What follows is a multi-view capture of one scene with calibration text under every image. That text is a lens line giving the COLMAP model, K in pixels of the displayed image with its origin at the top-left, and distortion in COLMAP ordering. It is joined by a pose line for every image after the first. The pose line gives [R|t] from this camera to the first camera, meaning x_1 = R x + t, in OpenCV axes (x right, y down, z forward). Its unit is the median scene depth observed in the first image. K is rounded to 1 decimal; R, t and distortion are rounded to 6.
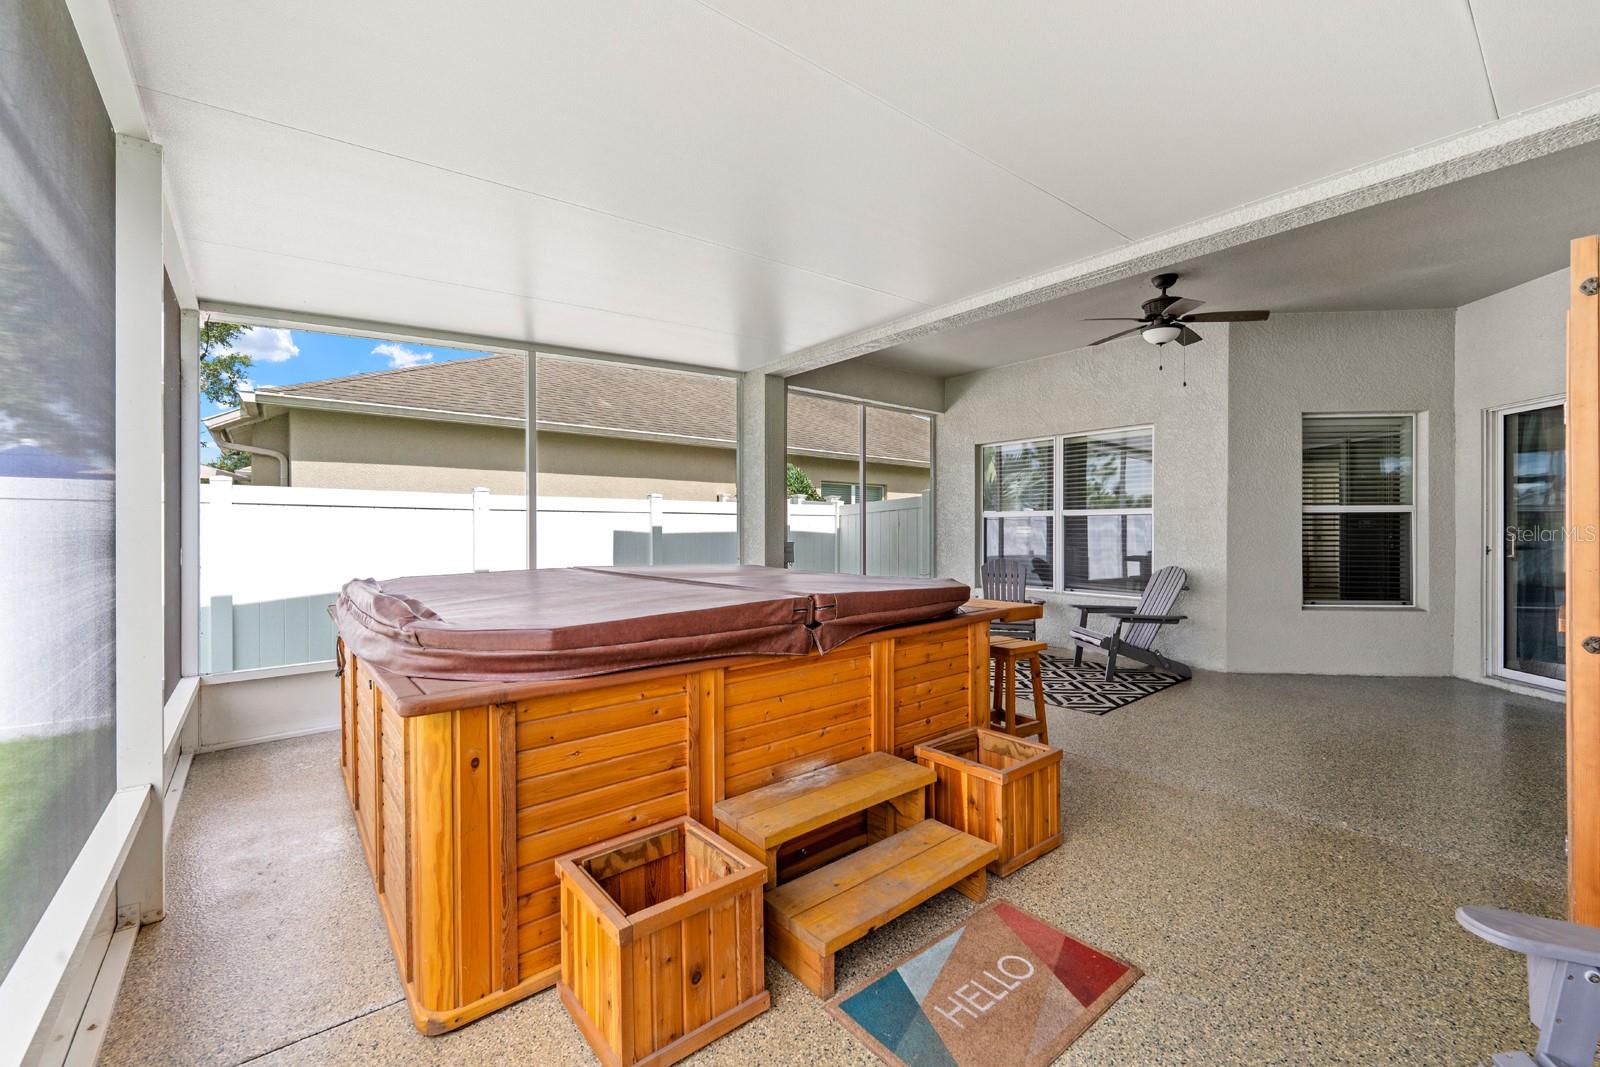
lens RADIAL K [[654.2, 0, 798.1], [0, 654.2, 527.4], [0, 0, 1]] dist [0.001137, -0.000582]
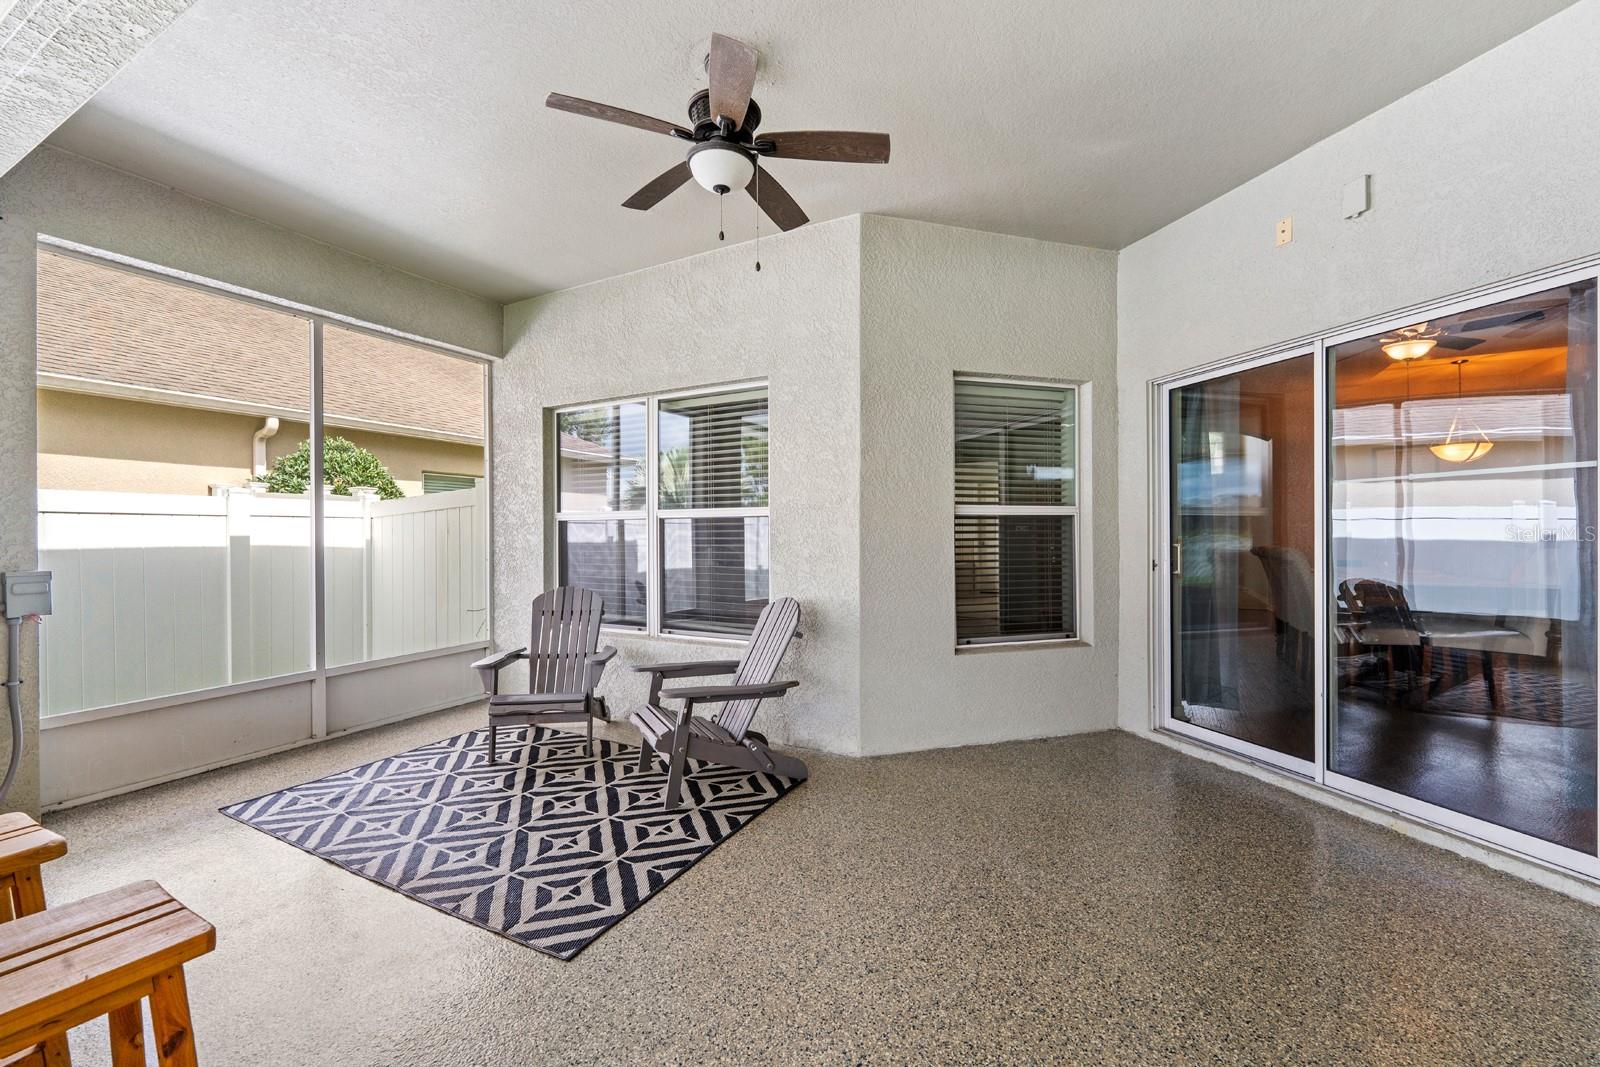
lens RADIAL K [[654.2, 0, 798.1], [0, 654.2, 527.4], [0, 0, 1]] dist [0.001137, -0.000582]
pose [[0.924138, 0.000426, 0.382058, 0.348327], [0.002855, 0.999964, -0.008022, -0.003839], [-0.382048, 0.008504, 0.924103, 0.417839]]
